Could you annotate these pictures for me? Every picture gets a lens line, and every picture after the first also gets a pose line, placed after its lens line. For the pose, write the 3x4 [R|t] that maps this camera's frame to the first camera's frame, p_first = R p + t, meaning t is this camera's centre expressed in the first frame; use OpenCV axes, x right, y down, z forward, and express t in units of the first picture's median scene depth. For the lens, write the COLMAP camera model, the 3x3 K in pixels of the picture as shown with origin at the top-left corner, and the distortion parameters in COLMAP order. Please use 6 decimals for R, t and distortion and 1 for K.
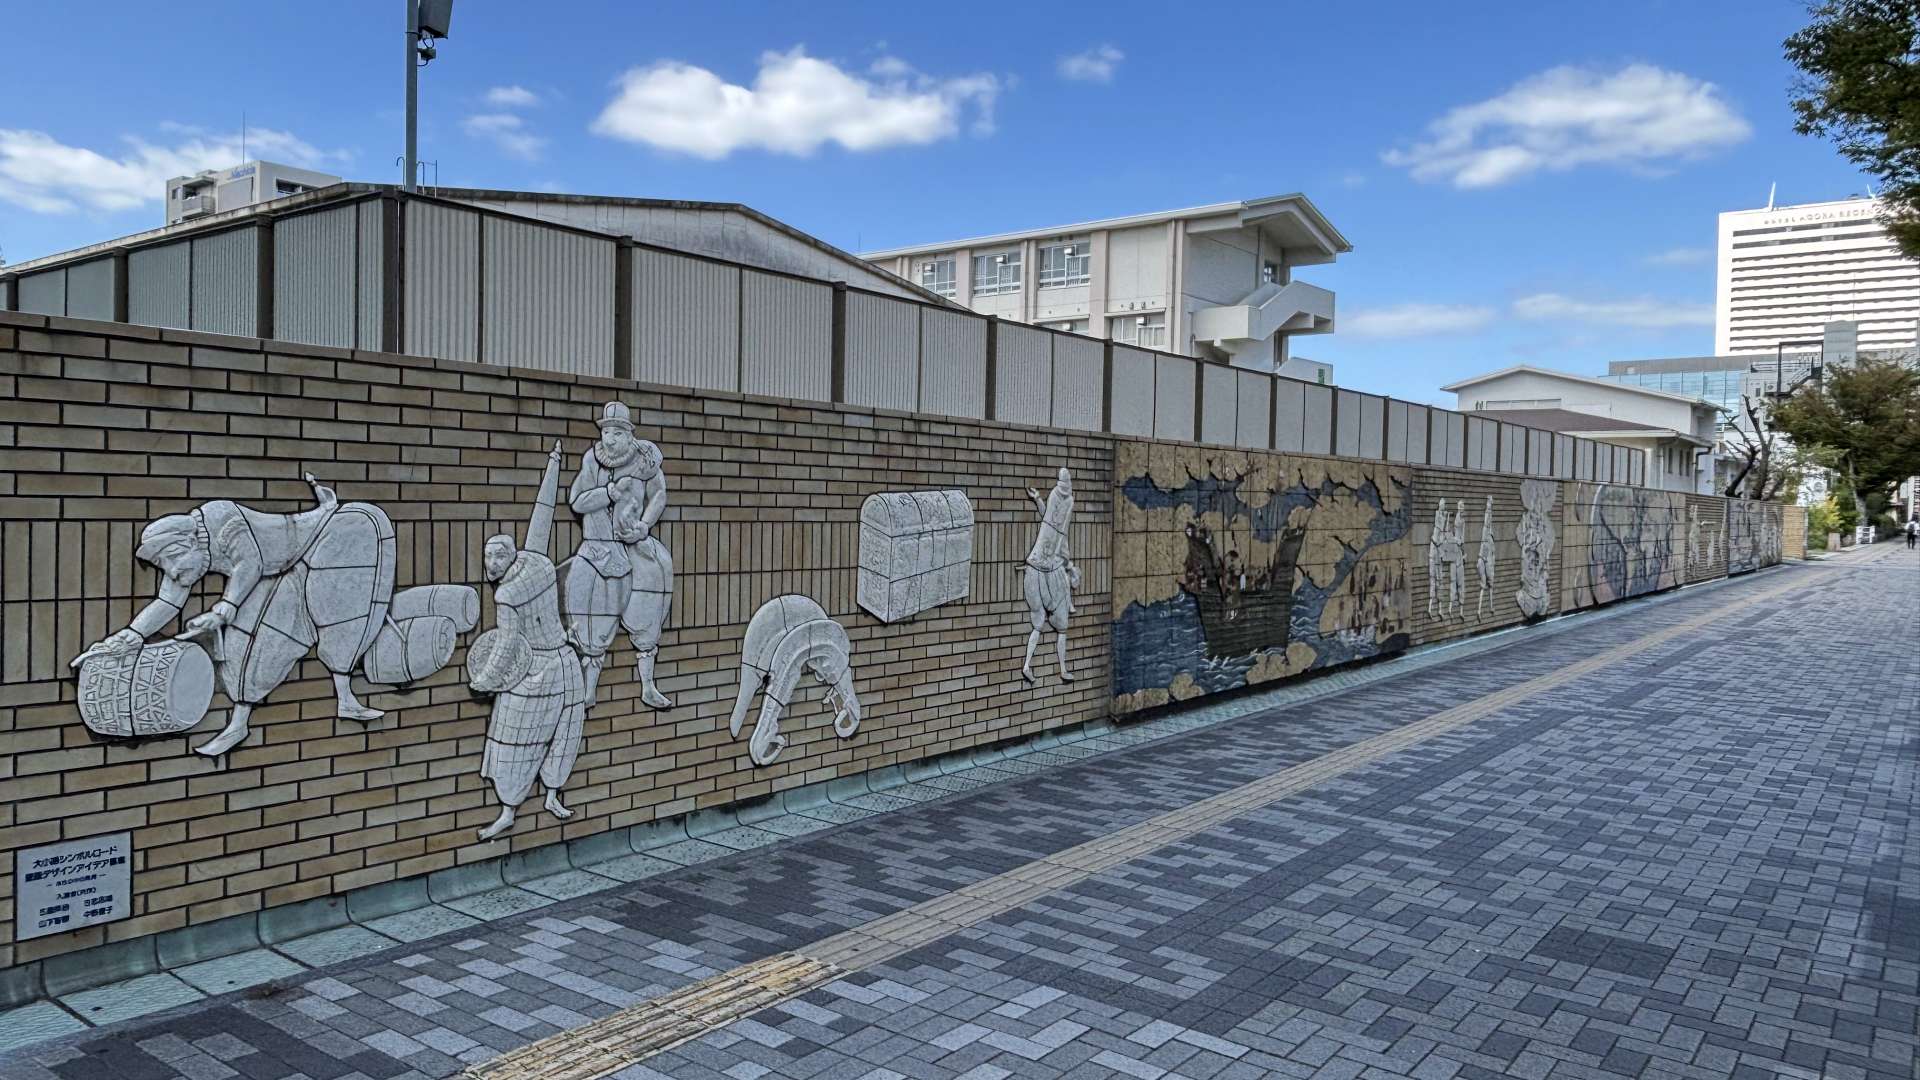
lens RADIAL K [[1331.3, 0, 960.0], [0, 1331.3, 540.0], [0, 0, 1]] dist [-0.000420, 0.000543]
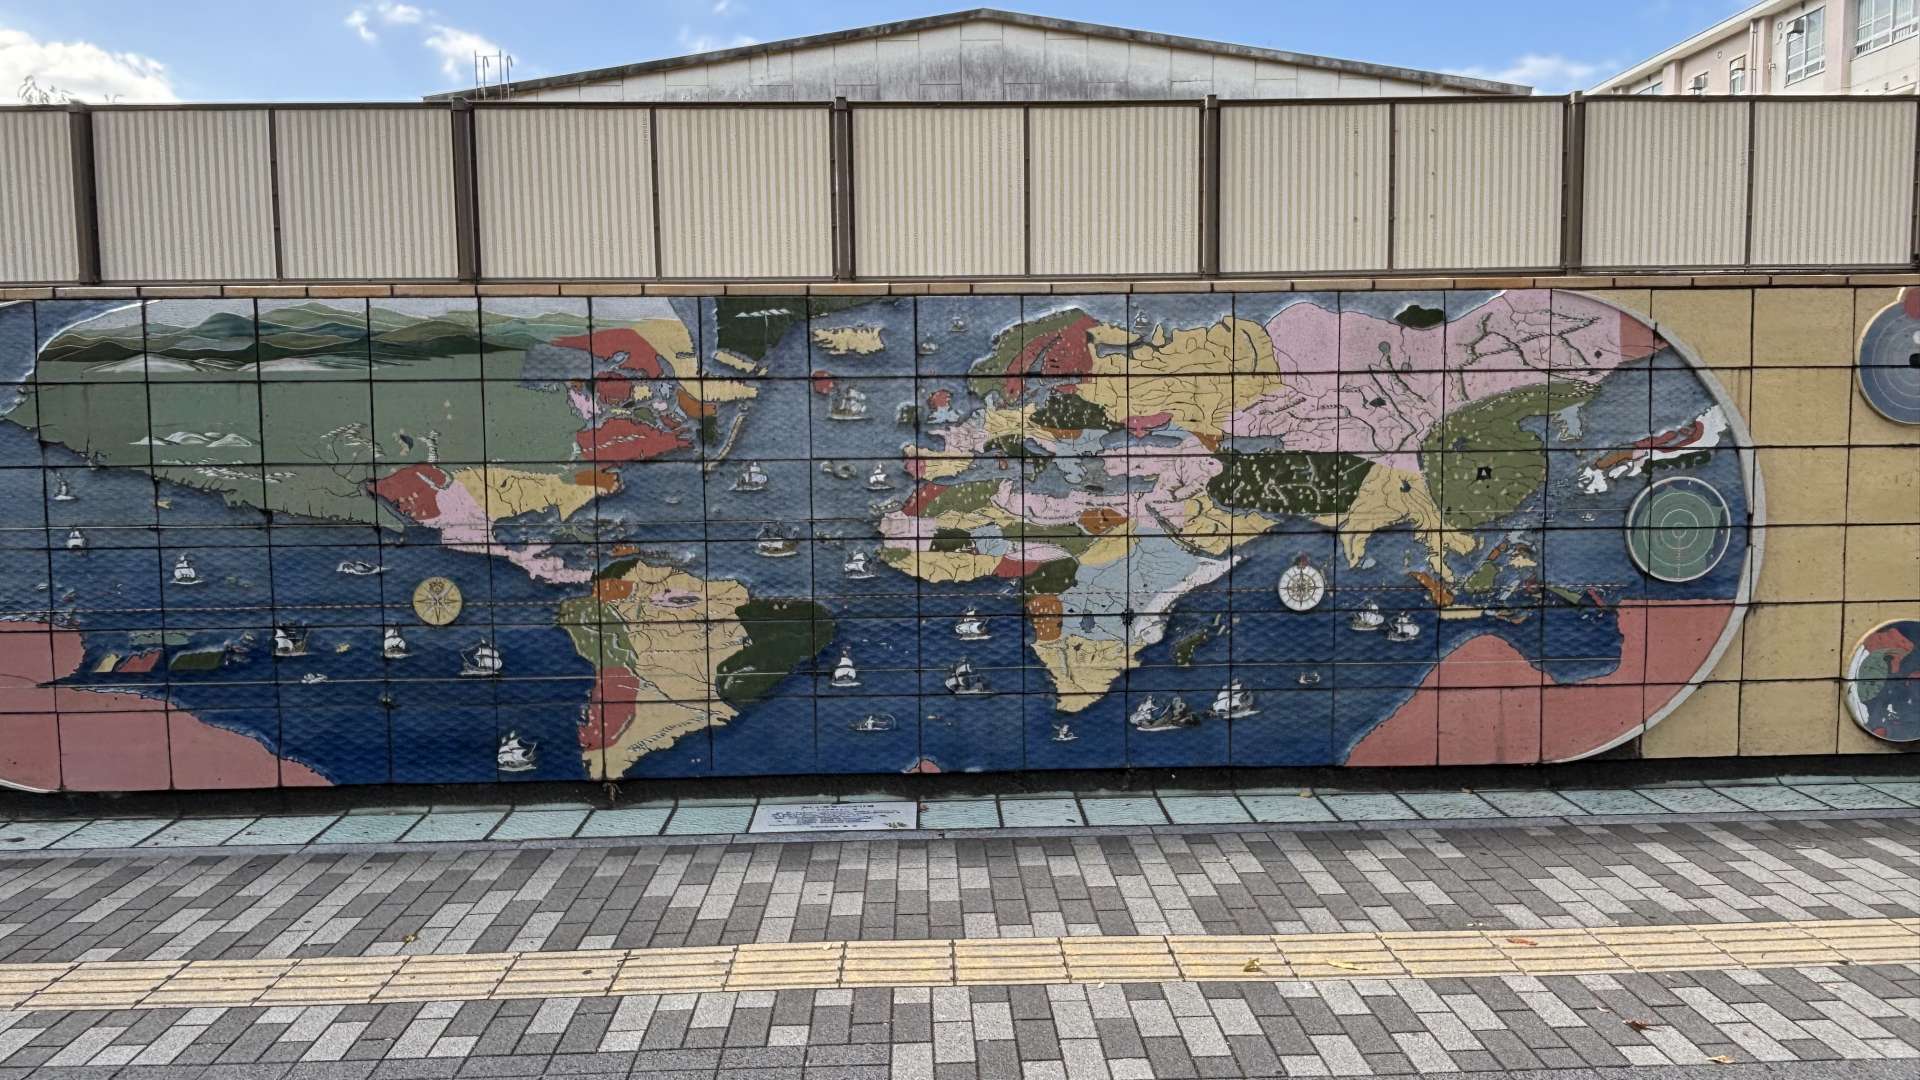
lens RADIAL K [[1331.3, 0, 960.0], [0, 1331.3, 540.0], [0, 0, 1]] dist [-0.000420, 0.000543]
pose [[0.626314, 0.043296, -0.778367, 0.326092], [0.003795, 0.998275, 0.058582, -0.036505], [0.779561, -0.039645, 0.625070, 0.583540]]
